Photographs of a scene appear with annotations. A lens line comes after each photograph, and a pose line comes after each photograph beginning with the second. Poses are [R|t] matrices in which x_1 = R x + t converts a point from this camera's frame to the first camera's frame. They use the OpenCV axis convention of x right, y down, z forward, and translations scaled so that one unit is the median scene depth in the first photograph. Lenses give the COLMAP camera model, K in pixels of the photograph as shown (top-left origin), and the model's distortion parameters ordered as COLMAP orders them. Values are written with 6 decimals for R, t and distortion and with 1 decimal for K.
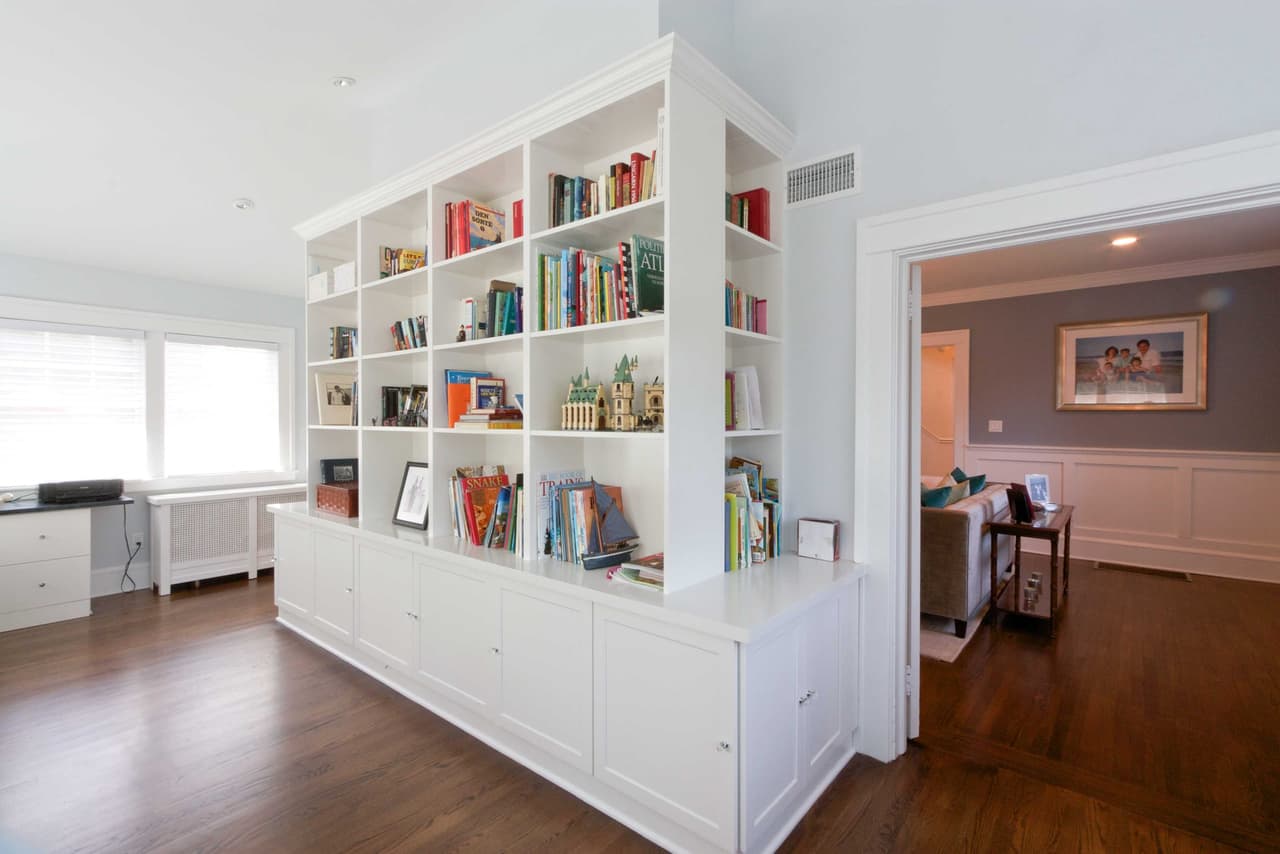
lens RADIAL K [[595.0, 0, 637.8], [0, 595.0, 424.2], [0, 0, 1]] dist [0.013412, 0.003732]
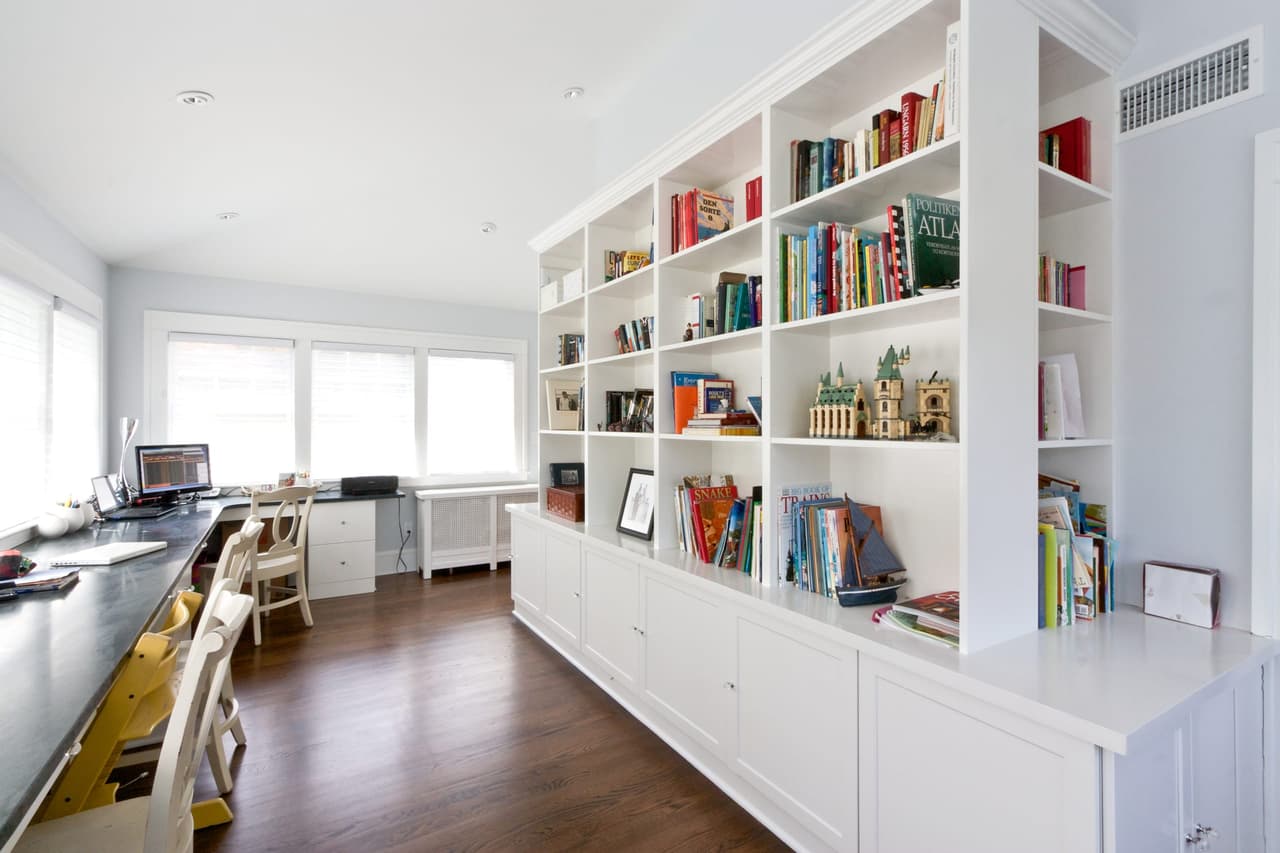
lens RADIAL K [[595.0, 0, 645.7], [0, 595.0, 424.9], [0, 0, 1]] dist [0.013412, 0.003732]
pose [[0.949126, 0.000309, -0.314896, -0.072269], [-0.002108, 0.999983, -0.005374, -0.002878], [0.314889, 0.005765, 0.949111, 0.106490]]
